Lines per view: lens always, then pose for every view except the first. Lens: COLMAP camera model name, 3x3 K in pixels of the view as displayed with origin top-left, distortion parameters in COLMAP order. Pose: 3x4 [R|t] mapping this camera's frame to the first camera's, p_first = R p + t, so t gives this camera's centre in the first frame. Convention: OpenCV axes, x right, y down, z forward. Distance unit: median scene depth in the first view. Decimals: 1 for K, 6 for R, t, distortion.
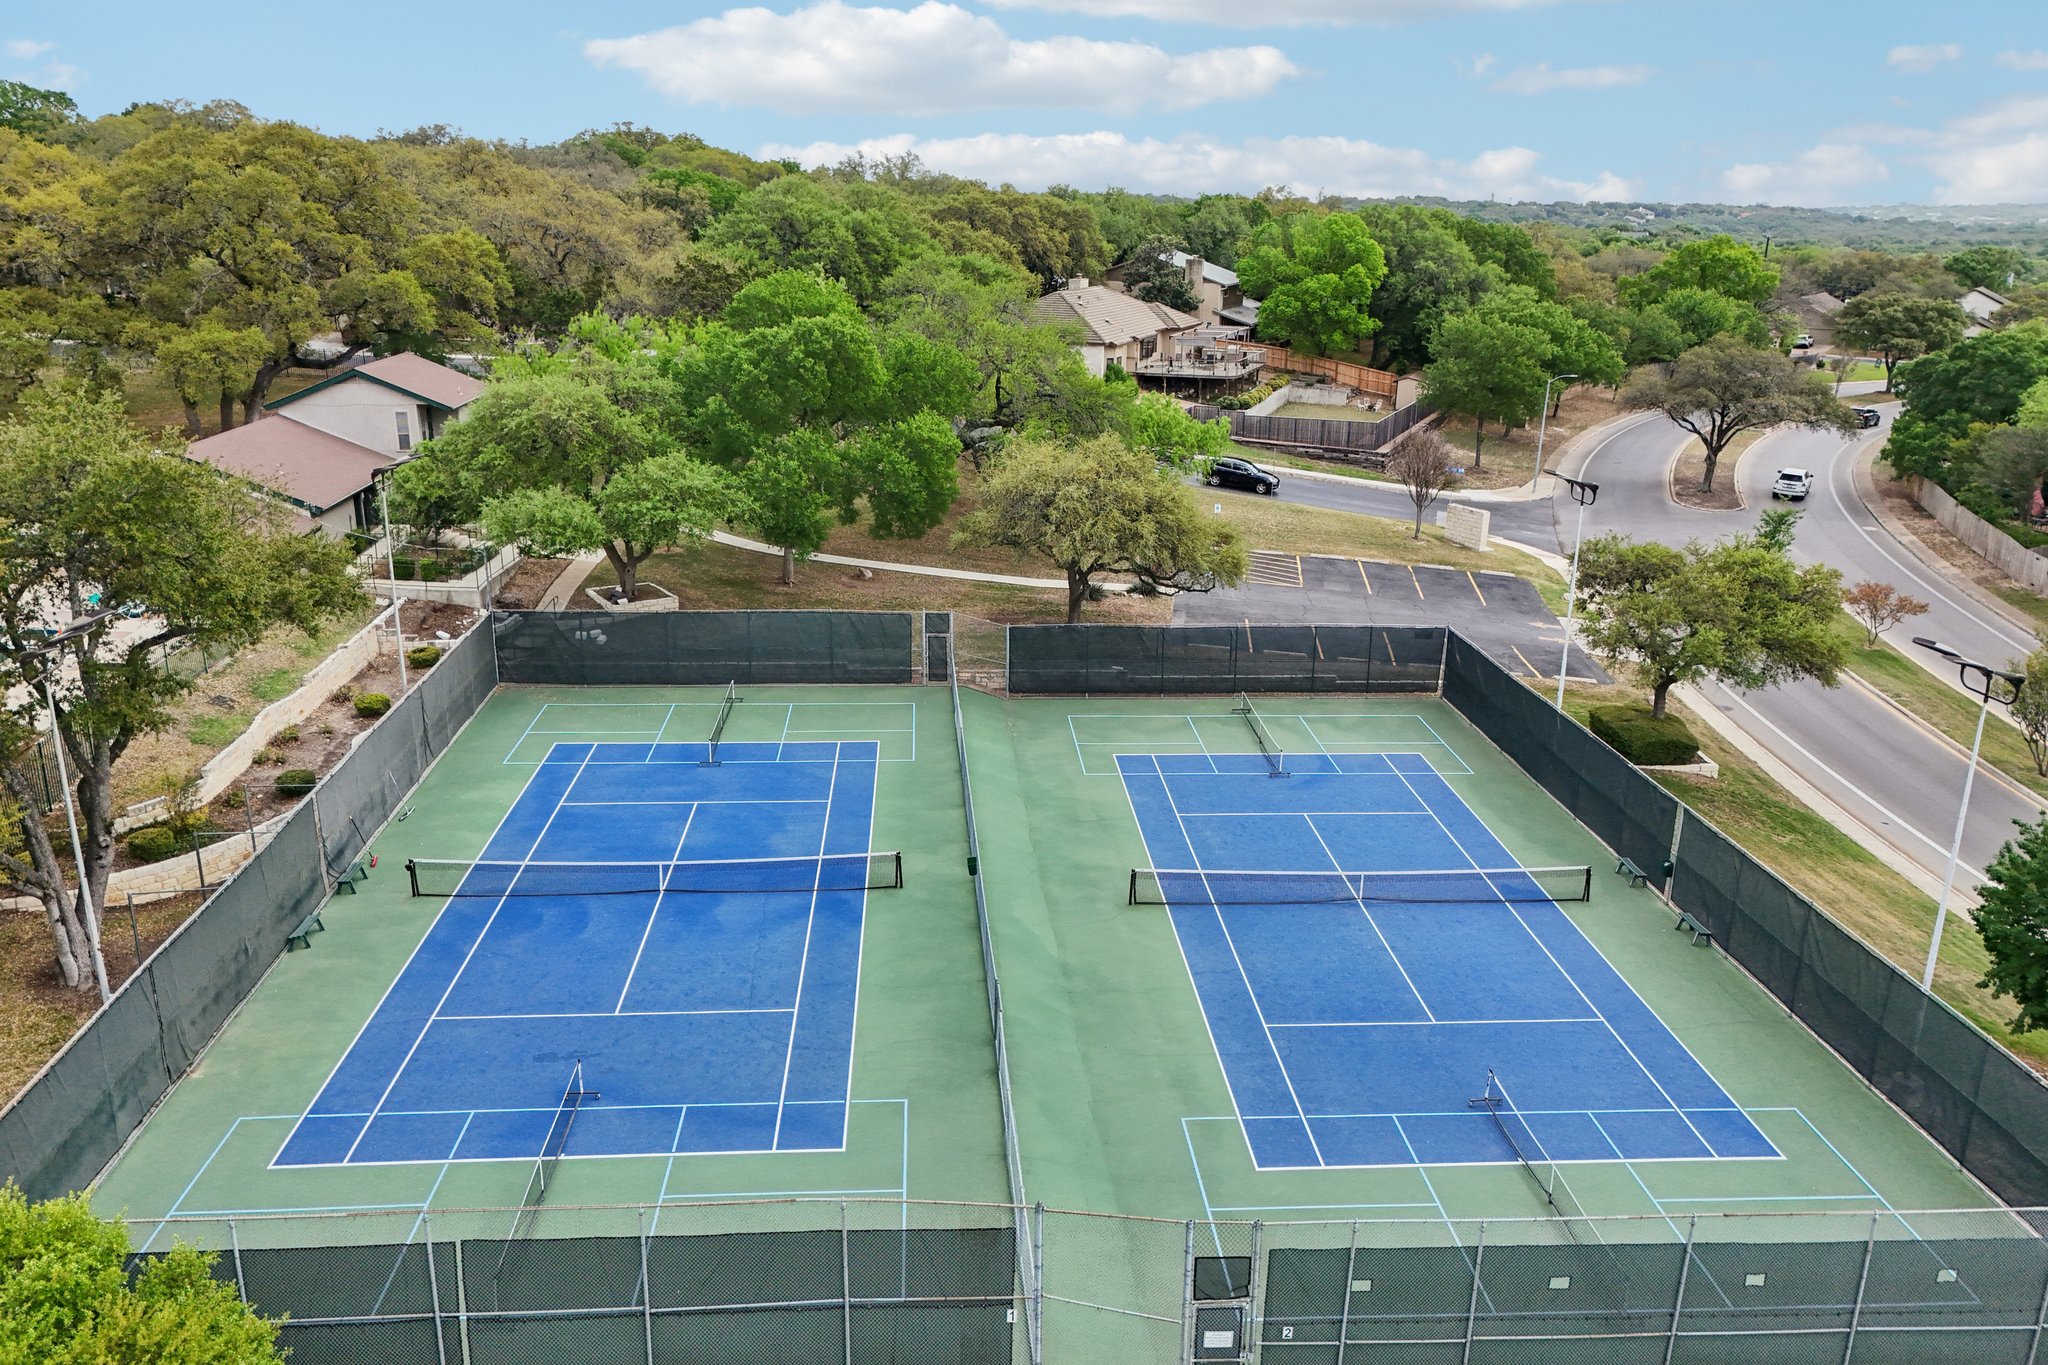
lens RADIAL K [[1521.1, 0, 1032.4], [0, 1521.1, 680.6], [0, 0, 1]] dist [0.066463, -0.061645]
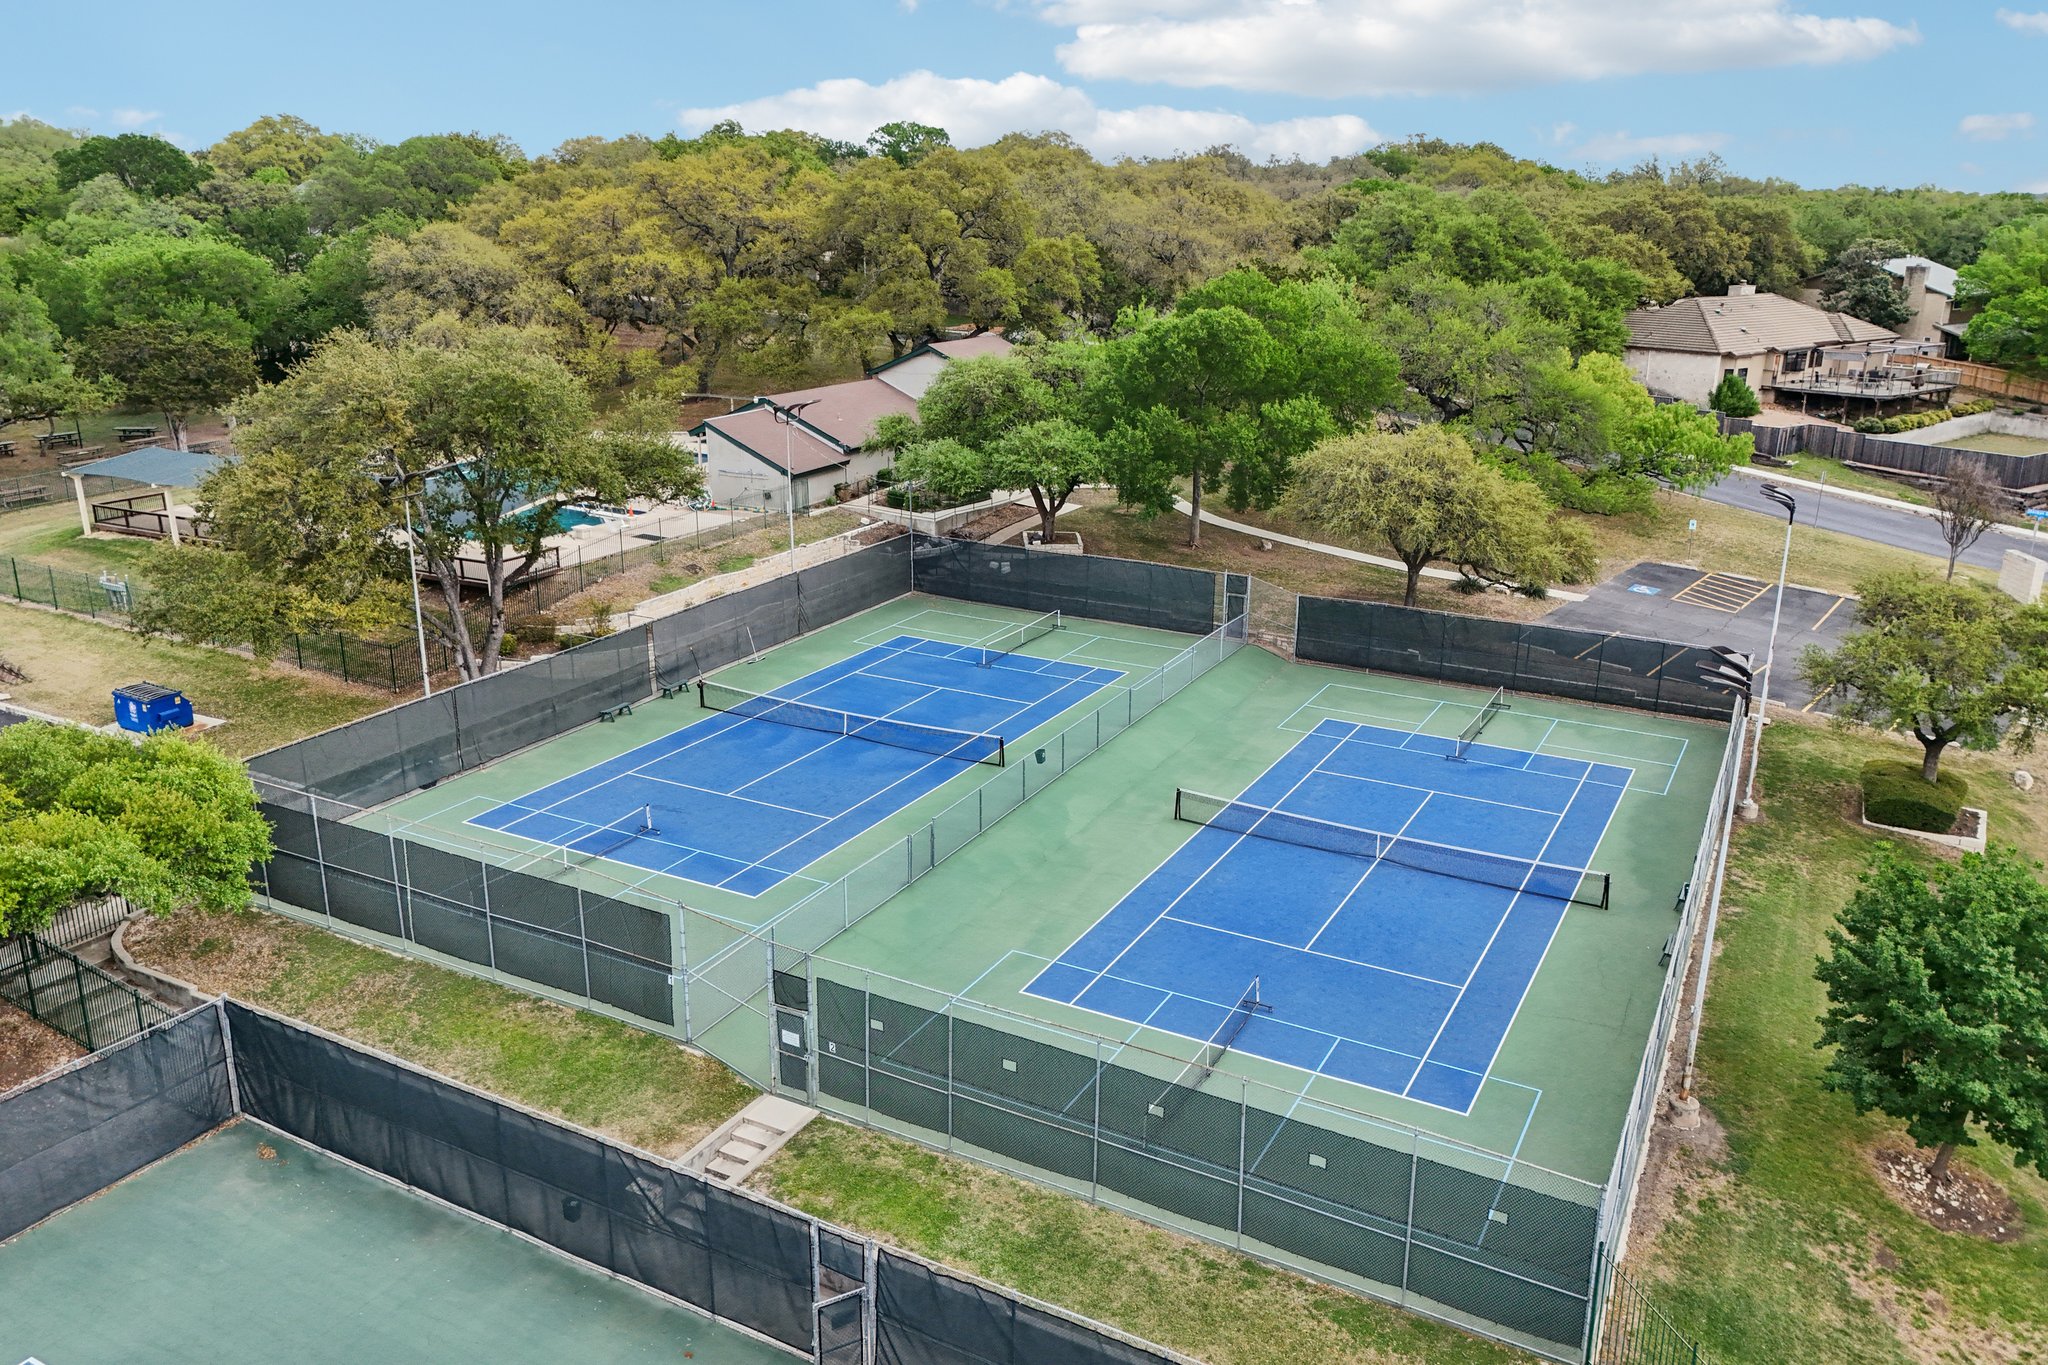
lens RADIAL K [[1521.1, 0, 1063.0], [0, 1521.1, 700.0], [0, 0, 1]] dist [0.066463, -0.061645]
pose [[0.851107, 0.155210, -0.501525, 0.431850], [-0.152412, 0.987205, 0.046867, 0.013904], [0.502382, 0.036549, 0.863873, -0.028844]]
